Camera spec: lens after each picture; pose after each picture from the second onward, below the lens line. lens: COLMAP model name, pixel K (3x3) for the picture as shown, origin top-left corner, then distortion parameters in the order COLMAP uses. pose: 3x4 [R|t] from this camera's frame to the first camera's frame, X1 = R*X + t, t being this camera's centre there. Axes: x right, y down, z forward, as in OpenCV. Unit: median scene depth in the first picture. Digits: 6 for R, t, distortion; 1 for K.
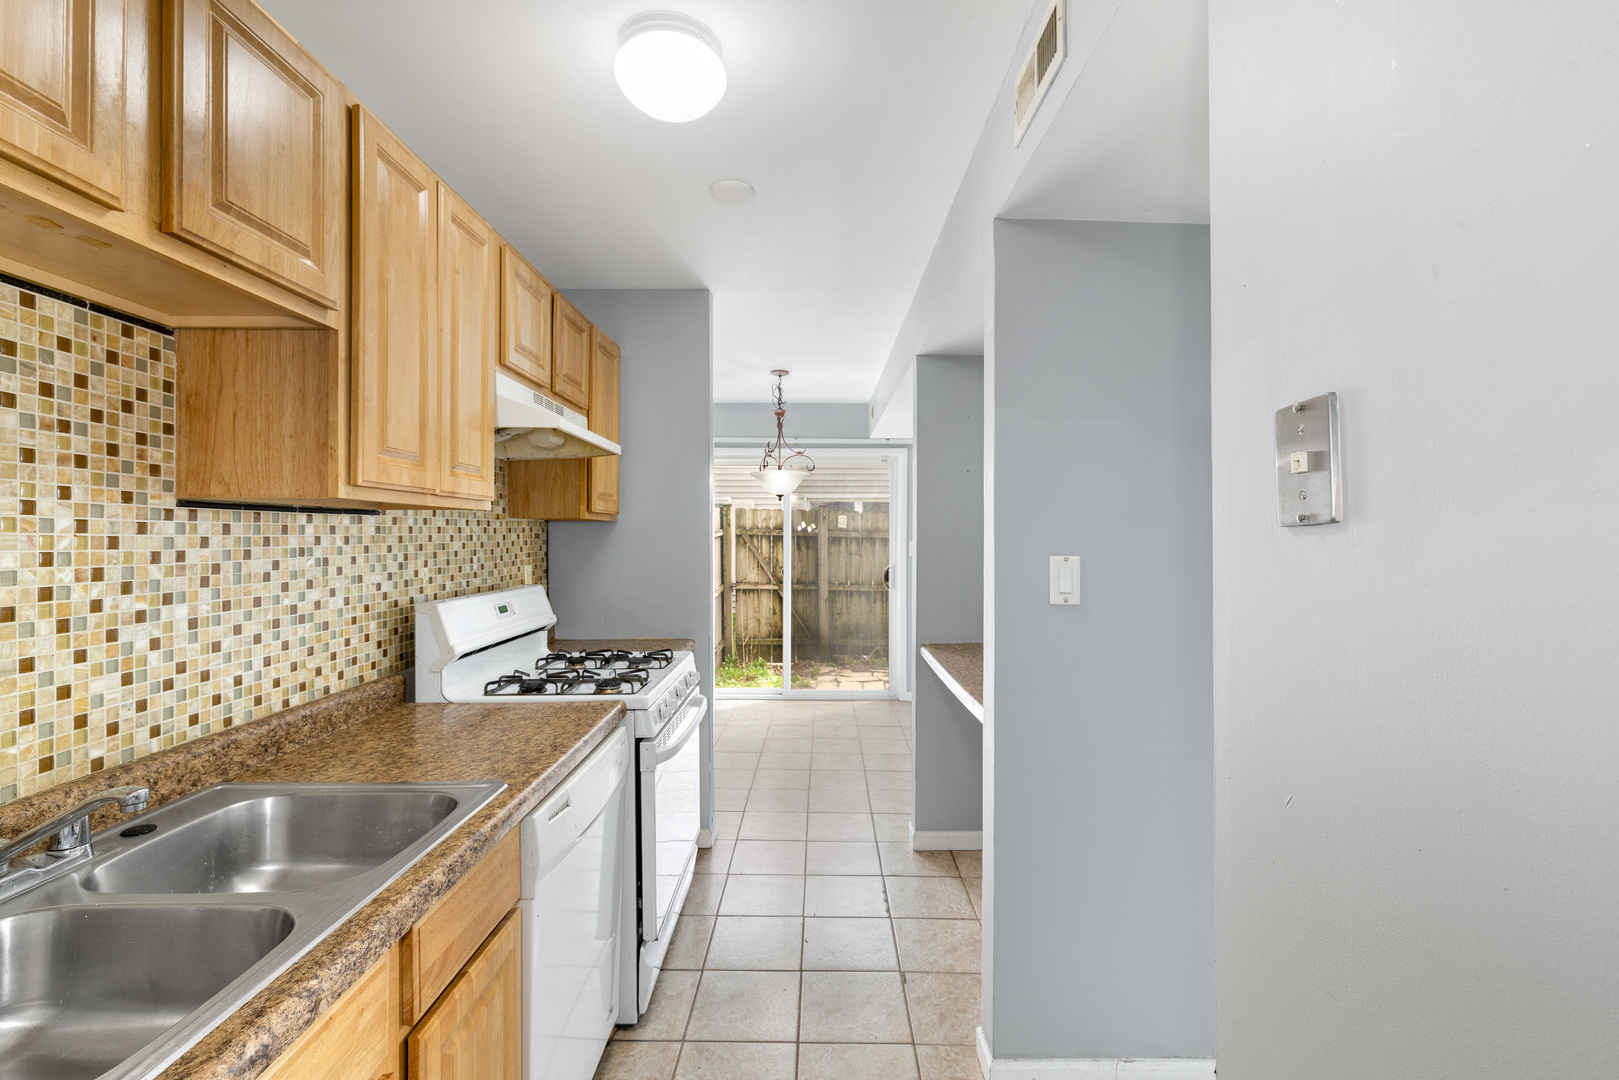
lens RADIAL K [[702.6, 0, 813.2], [0, 702.6, 531.7], [0, 0, 1]] dist [-0.000737, 0.000892]
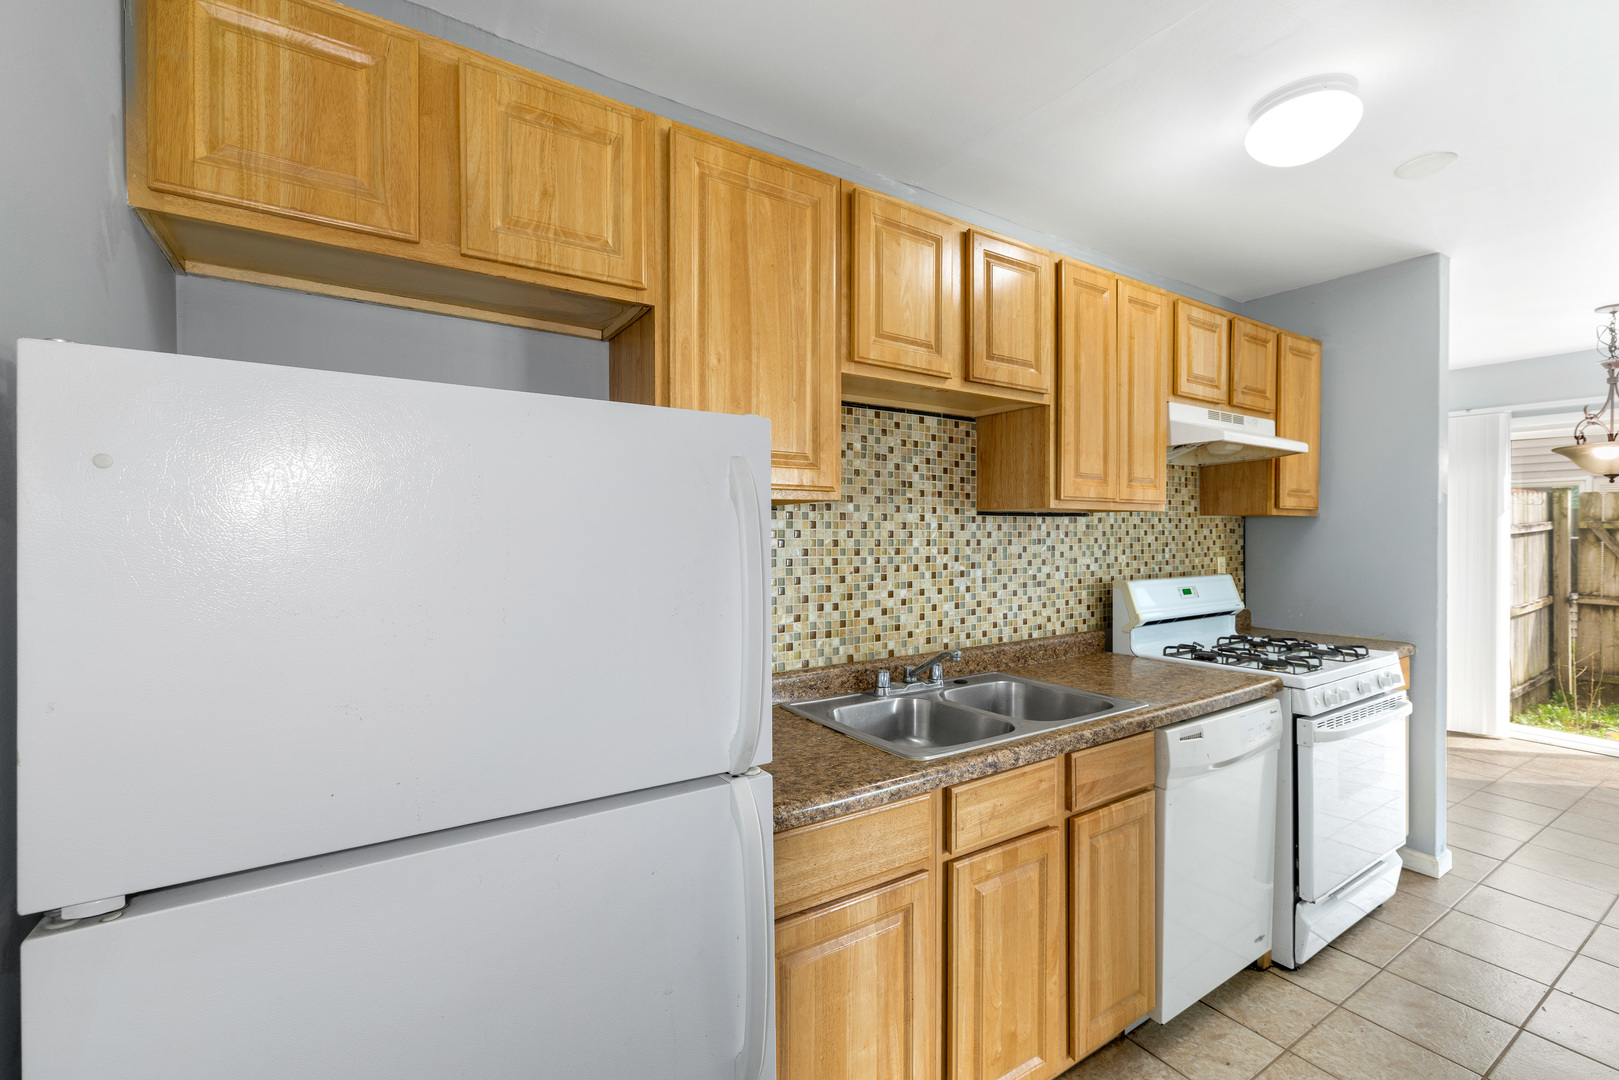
lens RADIAL K [[702.6, 0, 818.2], [0, 702.6, 538.0], [0, 0, 1]] dist [-0.000737, 0.000892]
pose [[0.552761, 0.008113, -0.833300, 0.324189], [0.005973, 0.999888, 0.013696, -0.003507], [0.833318, -0.012548, 0.552651, -0.294788]]
